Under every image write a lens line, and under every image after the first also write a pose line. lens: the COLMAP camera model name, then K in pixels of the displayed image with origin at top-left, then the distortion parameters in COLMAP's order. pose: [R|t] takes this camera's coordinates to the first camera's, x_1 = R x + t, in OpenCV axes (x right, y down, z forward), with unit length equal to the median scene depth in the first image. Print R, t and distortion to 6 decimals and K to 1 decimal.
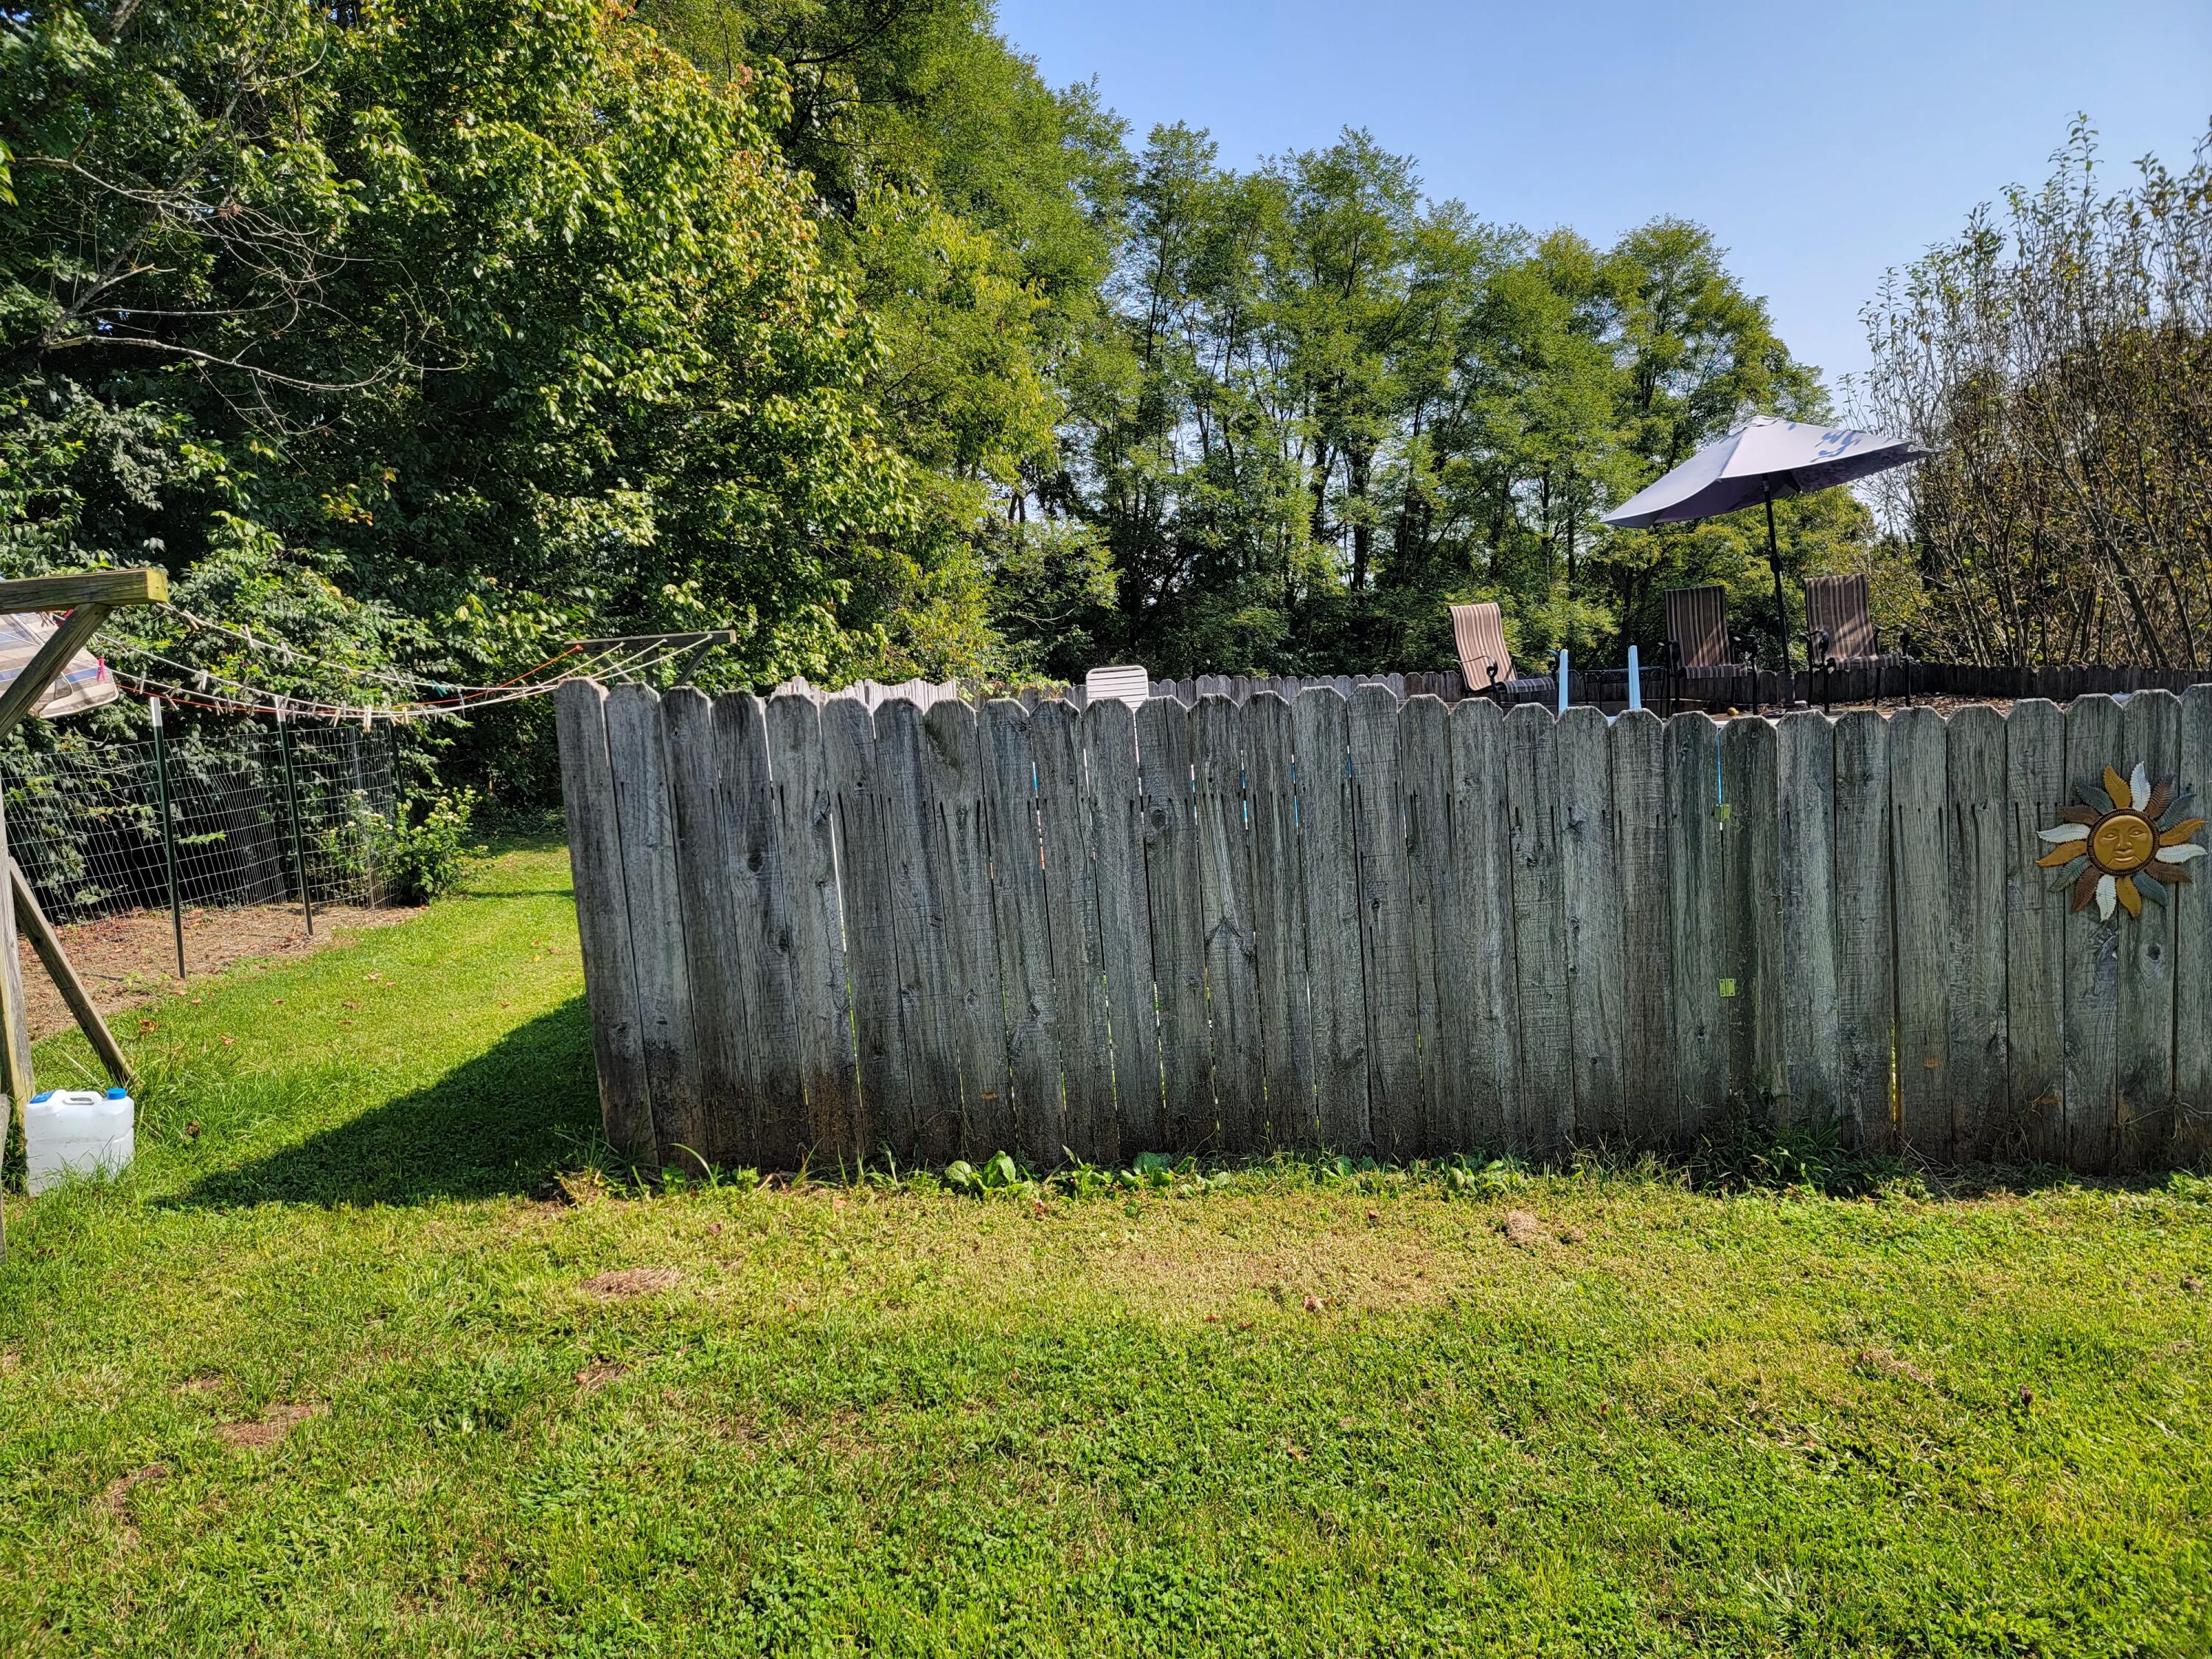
lens RADIAL K [[1530.2, 0, 1140.0], [0, 1530.2, 819.2], [0, 0, 1]] dist [0.019760, -0.030590]
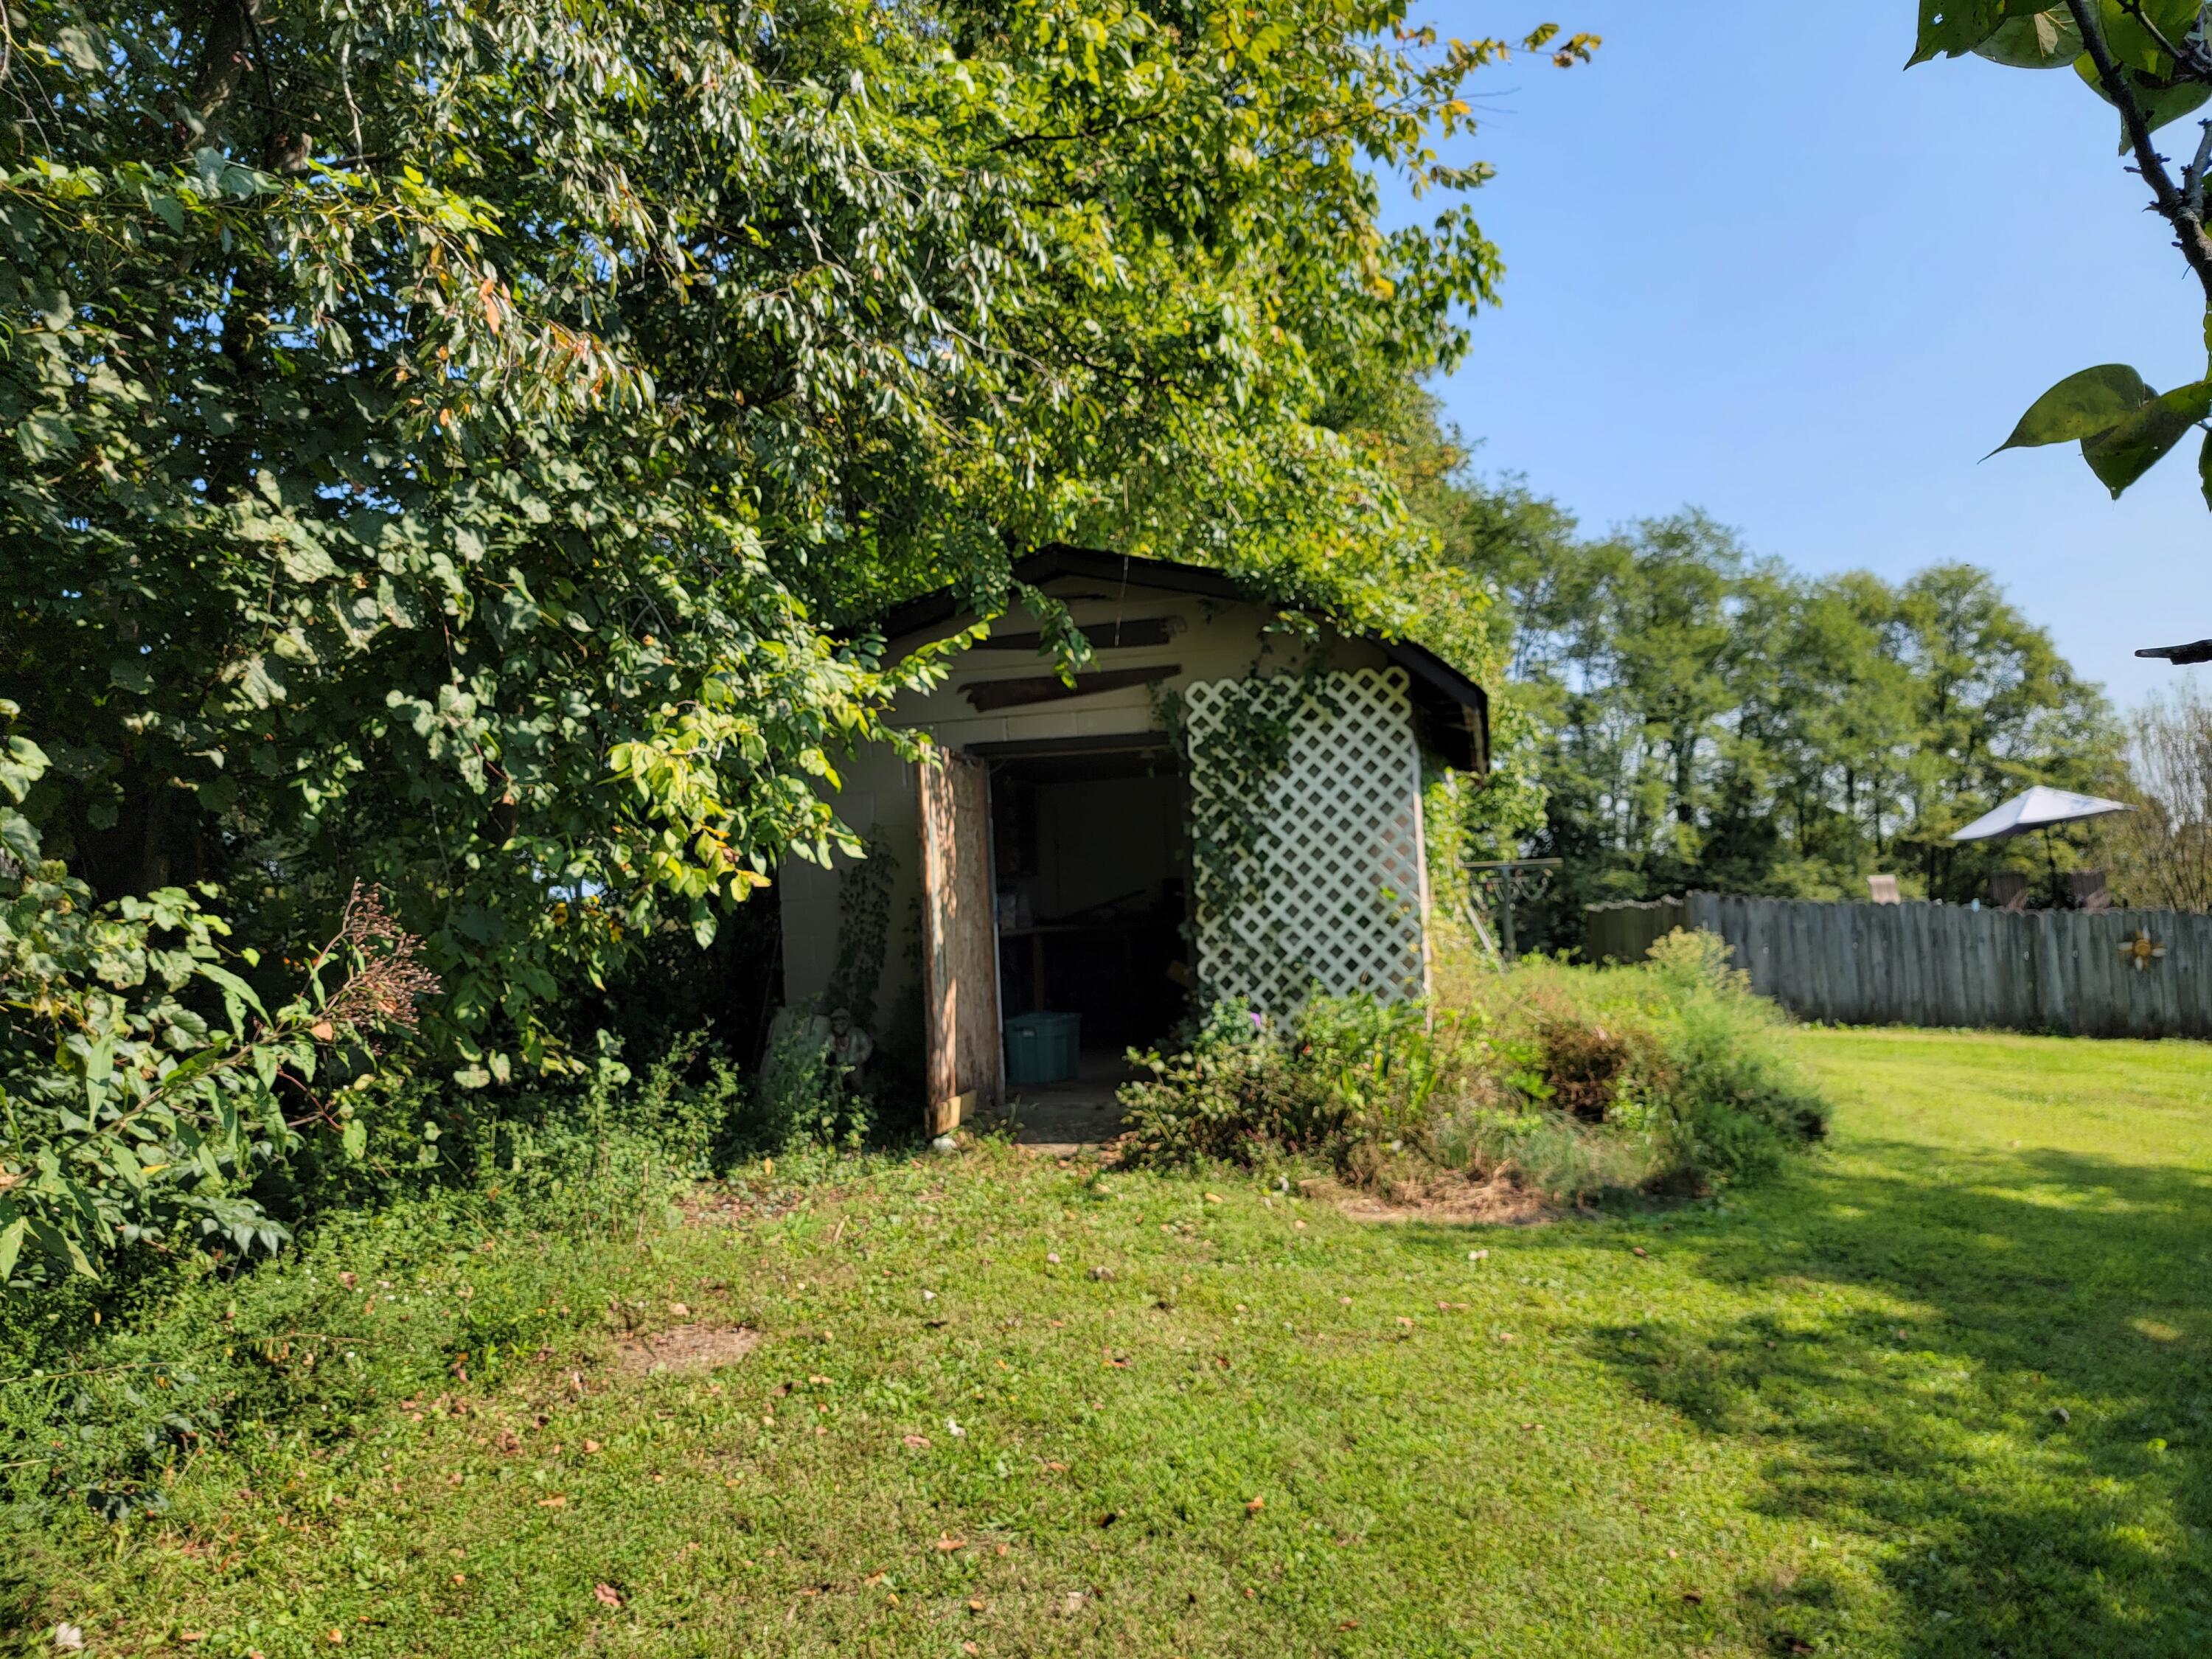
lens RADIAL K [[1530.2, 0, 1140.0], [0, 1530.2, 819.2], [0, 0, 1]] dist [0.019760, -0.030590]
pose [[0.986645, 0.014684, -0.162222, -0.096933], [-0.041690, 0.985520, -0.164356, 0.035737], [0.157460, 0.168924, 0.972970, -0.256445]]
